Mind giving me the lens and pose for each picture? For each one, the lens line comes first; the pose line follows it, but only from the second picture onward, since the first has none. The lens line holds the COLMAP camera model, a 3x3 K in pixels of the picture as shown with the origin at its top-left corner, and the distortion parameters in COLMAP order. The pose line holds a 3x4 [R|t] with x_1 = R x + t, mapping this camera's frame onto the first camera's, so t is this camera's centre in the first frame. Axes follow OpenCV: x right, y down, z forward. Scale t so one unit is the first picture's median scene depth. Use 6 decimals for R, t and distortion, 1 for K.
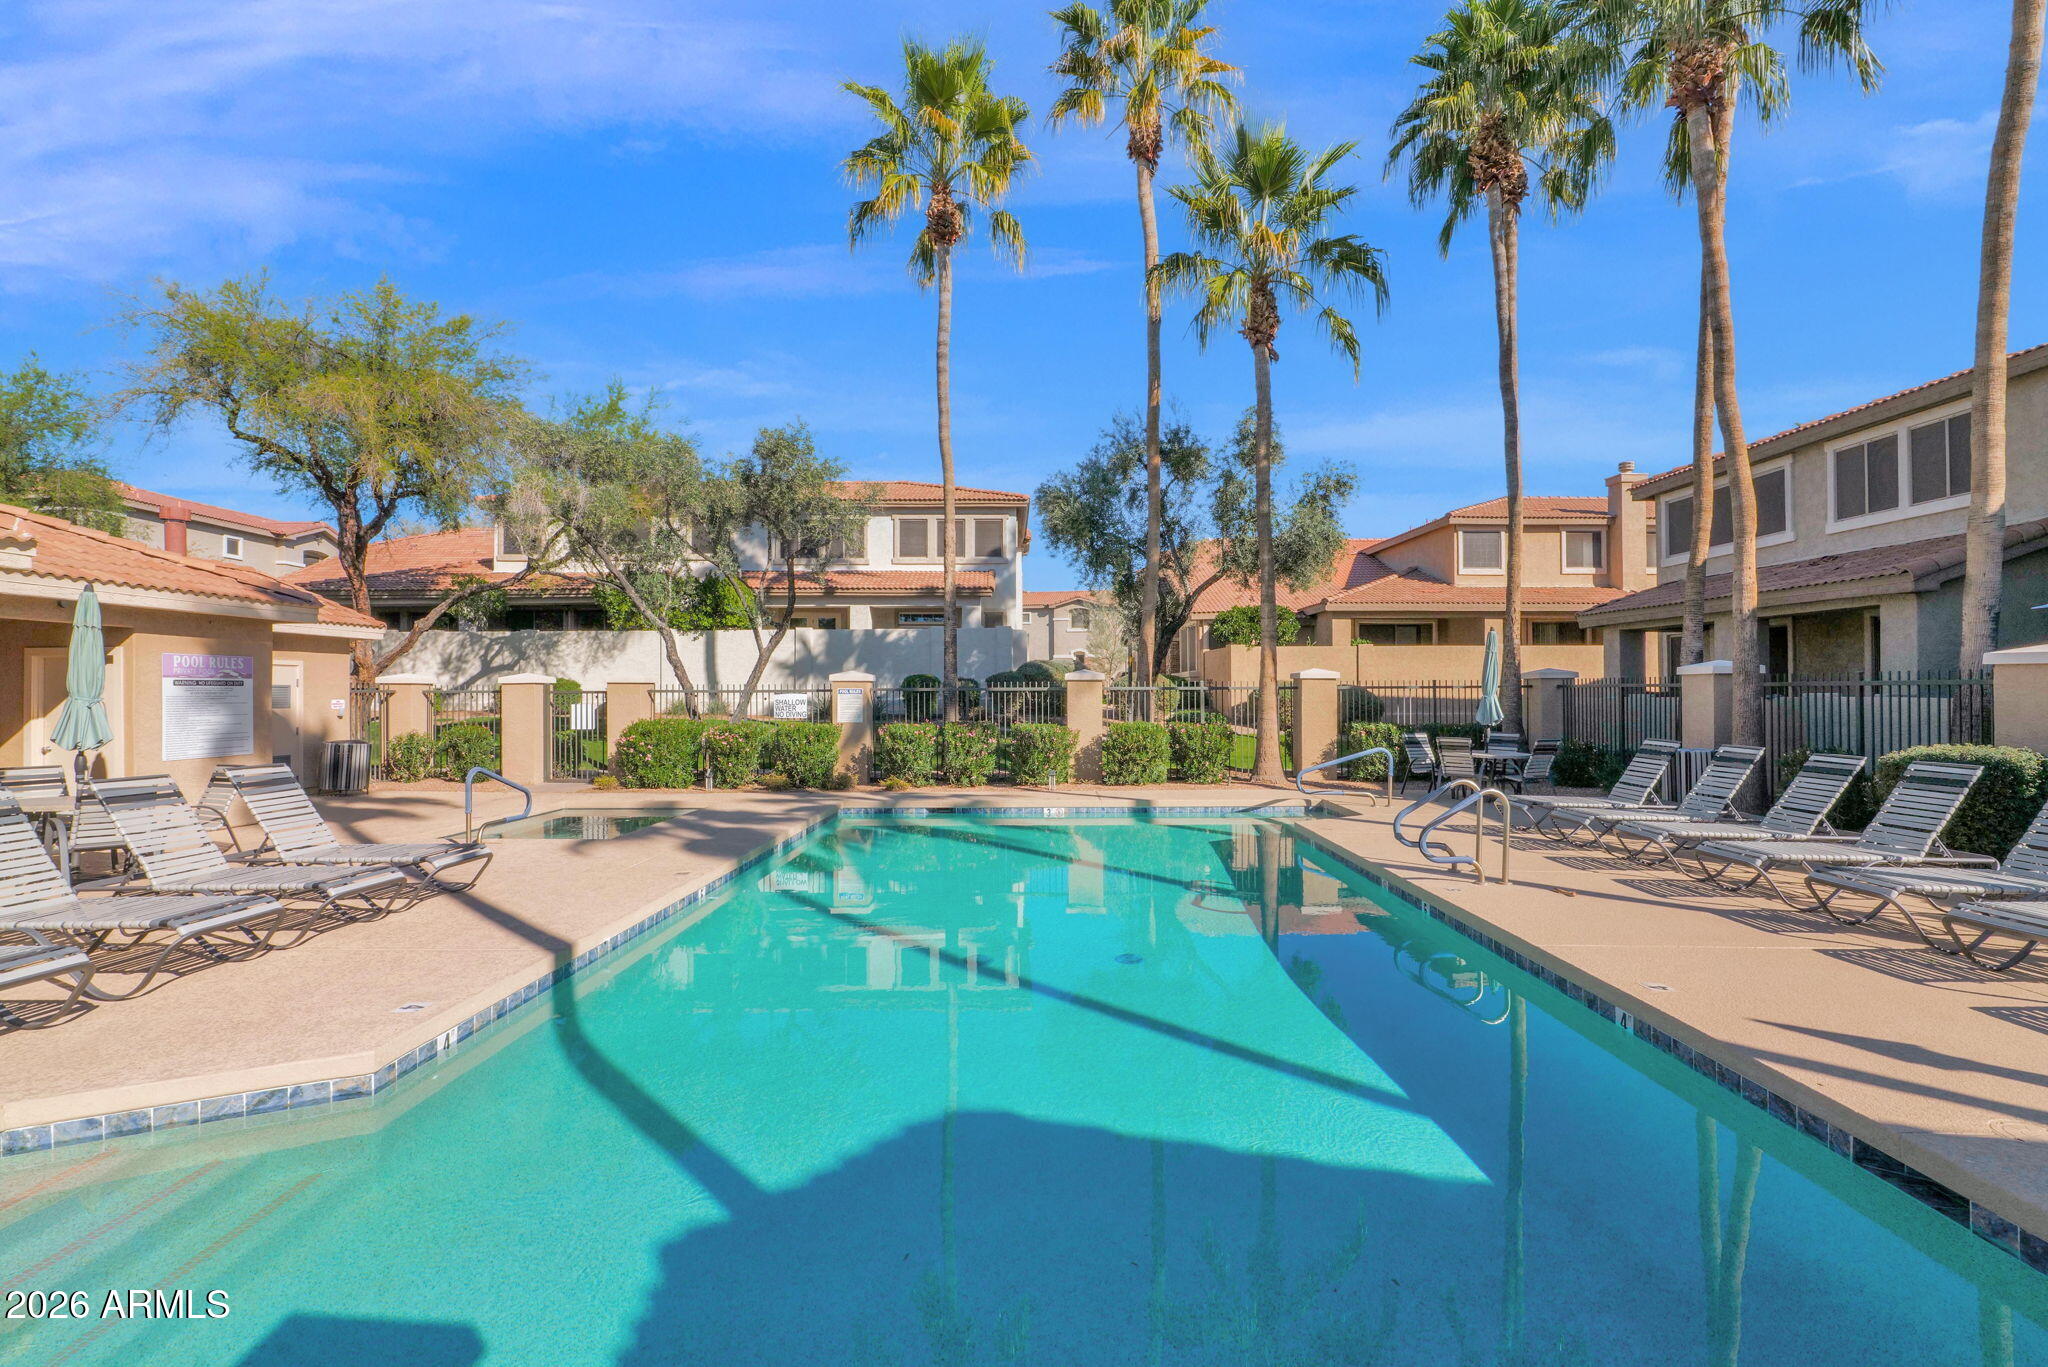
lens RADIAL K [[967.3, 0, 1034.0], [0, 967.3, 681.9], [0, 0, 1]] dist [-0.011997, 0.003538]
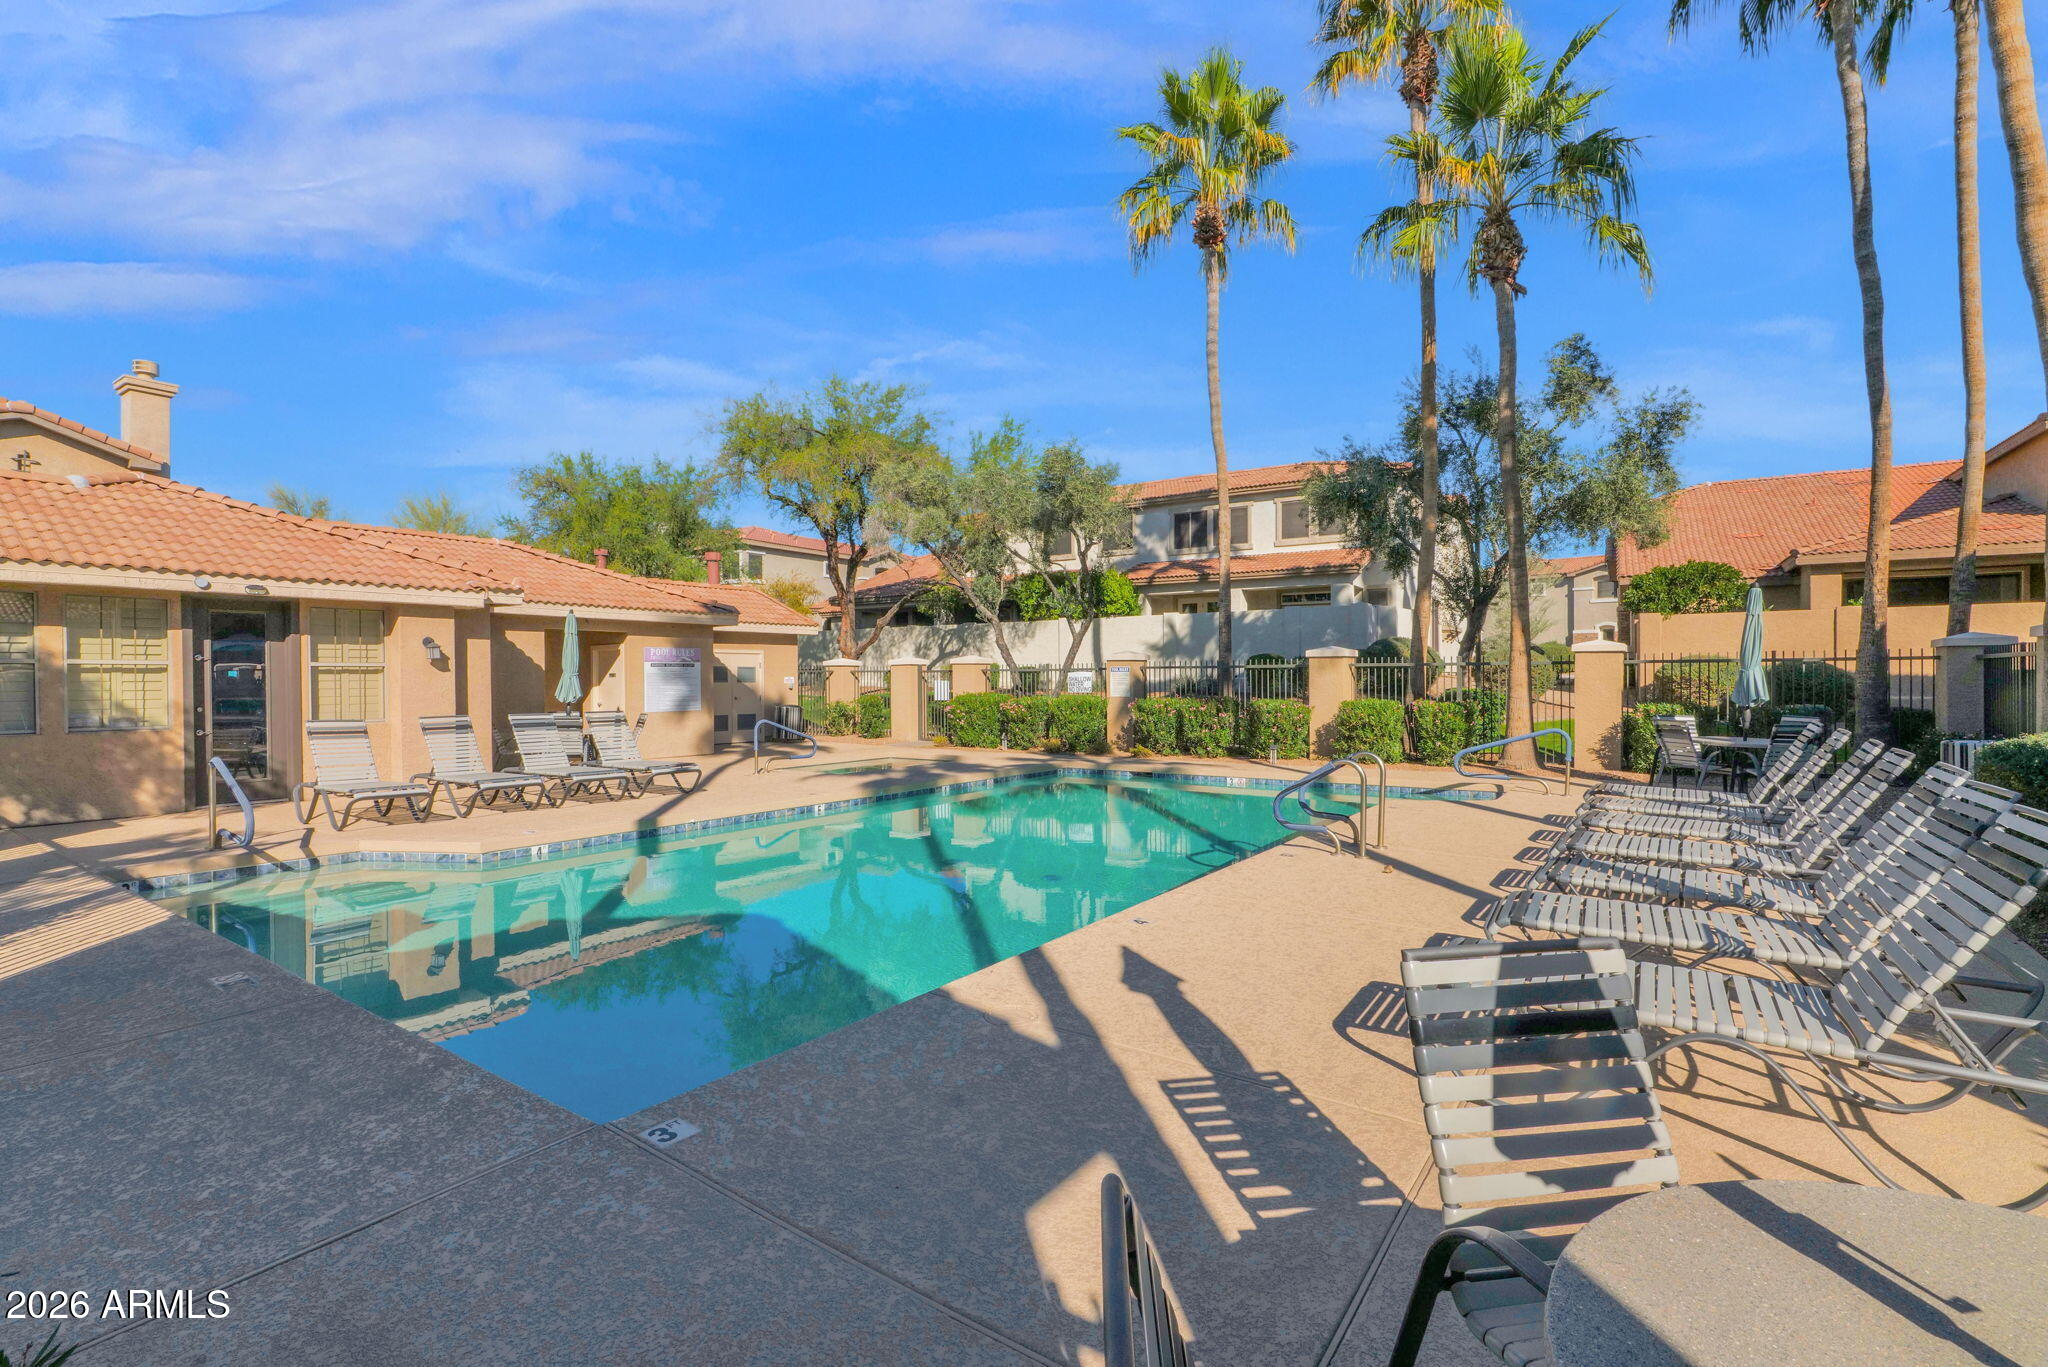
lens RADIAL K [[967.3, 0, 1023.4], [0, 967.3, 684.8], [0, 0, 1]] dist [-0.011997, 0.003538]
pose [[0.820412, 0.003658, -0.571761, 0.351002], [0.008301, 0.999798, 0.018308, 0.005943], [0.571712, -0.019766, 0.820216, 0.002333]]
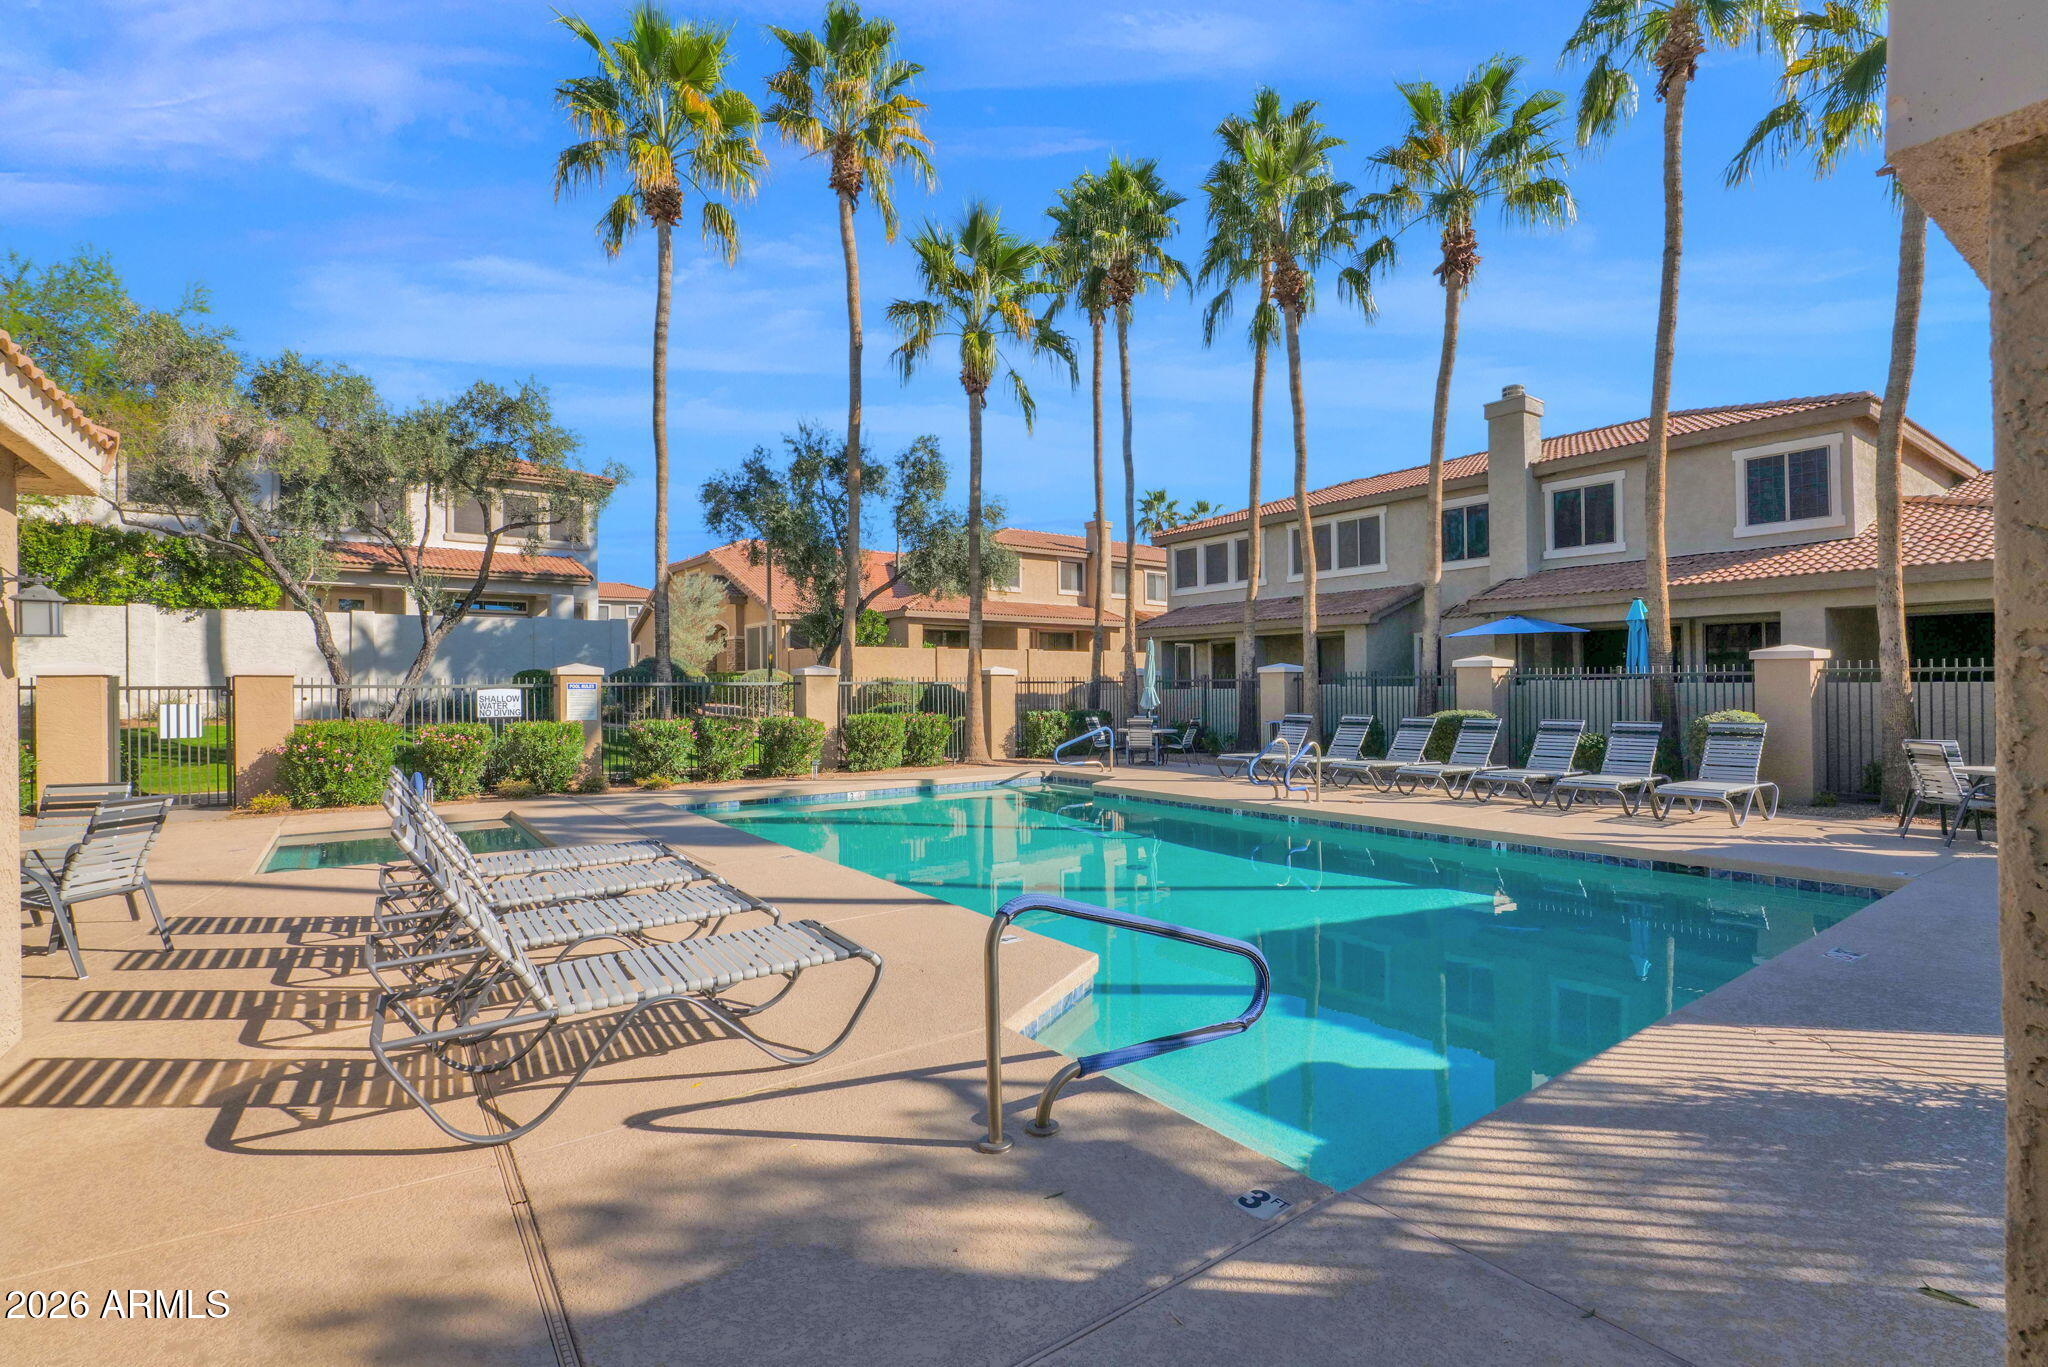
lens RADIAL K [[967.3, 0, 1052.4], [0, 967.3, 678.5], [0, 0, 1]] dist [-0.011997, 0.003538]
pose [[0.792208, 0.003149, 0.610243, -0.378301], [0.000399, 0.999984, -0.005677, 0.007644], [-0.610251, 0.004740, 0.792194, 0.004459]]
